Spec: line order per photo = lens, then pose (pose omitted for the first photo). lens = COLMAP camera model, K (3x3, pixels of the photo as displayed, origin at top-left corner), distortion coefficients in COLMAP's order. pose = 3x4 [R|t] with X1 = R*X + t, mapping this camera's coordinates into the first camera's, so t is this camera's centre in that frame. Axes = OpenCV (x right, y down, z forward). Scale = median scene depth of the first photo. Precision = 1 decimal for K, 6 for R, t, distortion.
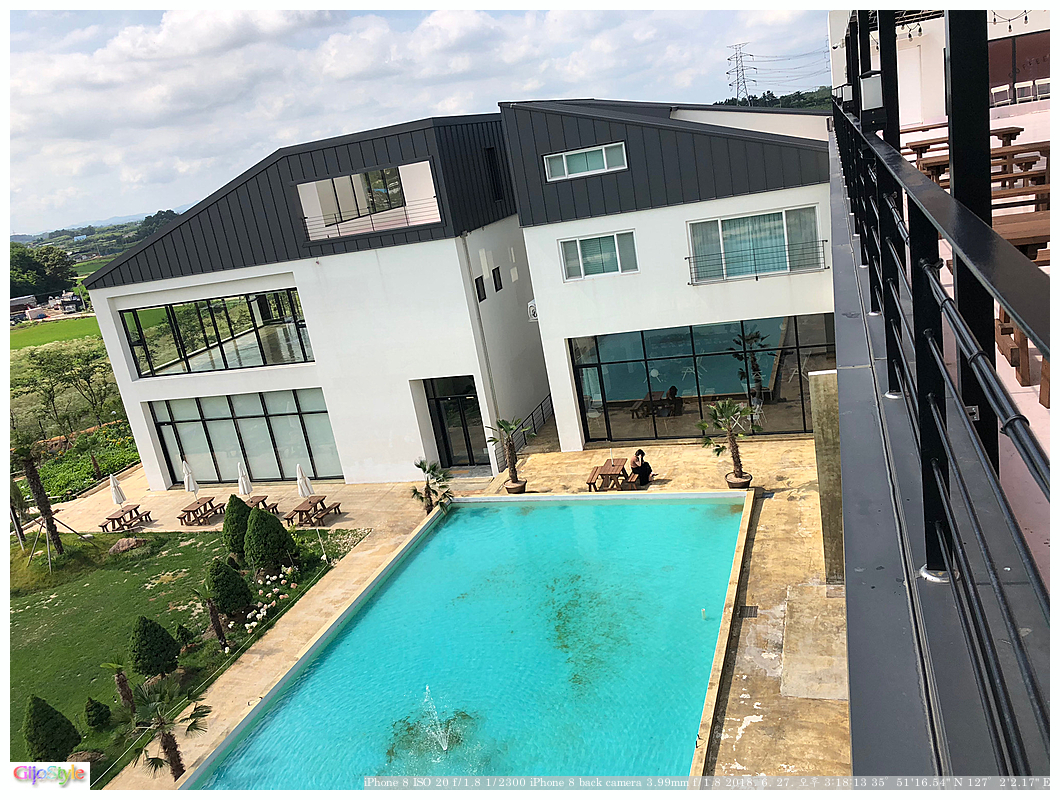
lens RADIAL K [[888.7, 0, 530.0], [0, 888.7, 400.0], [0, 0, 1]] dist [0.067194, -0.092535]
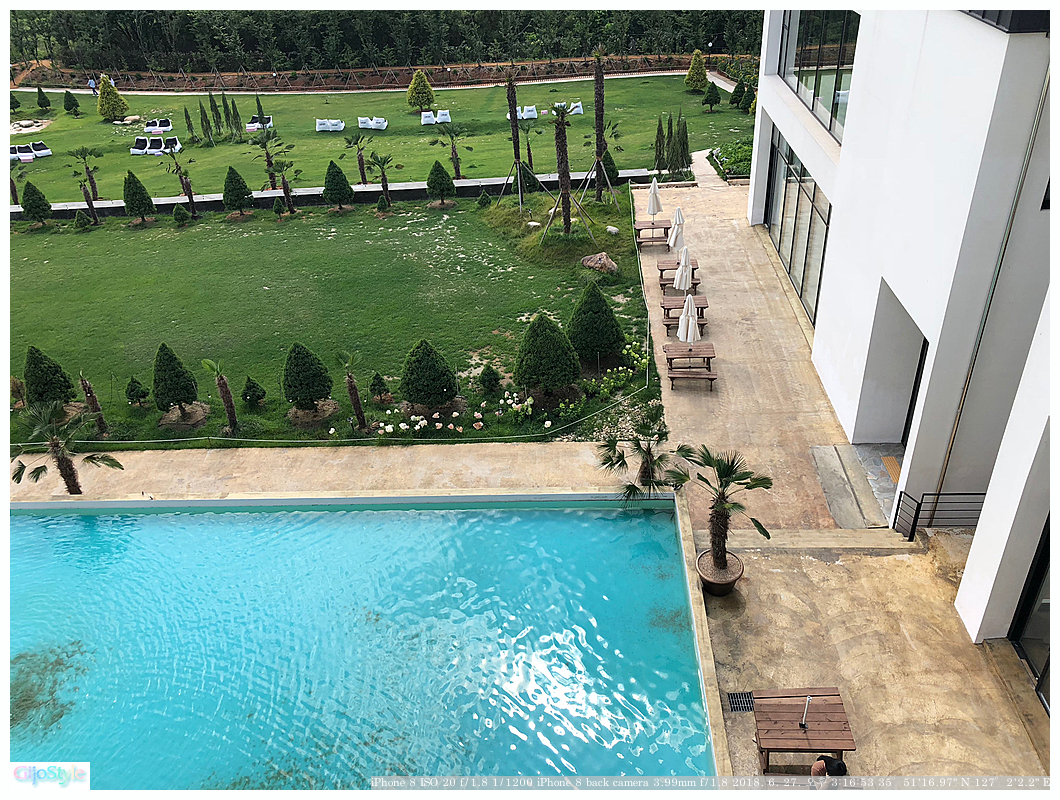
lens RADIAL K [[835.6, 0, 530.0], [0, 835.6, 400.0], [0, 0, 1]] dist [0.015670, 0.005532]
pose [[0.261408, 0.649313, -0.714184, 0.236723], [-0.247504, 0.760265, 0.600616, -0.241196], [0.932956, 0.019757, 0.359447, 0.727442]]
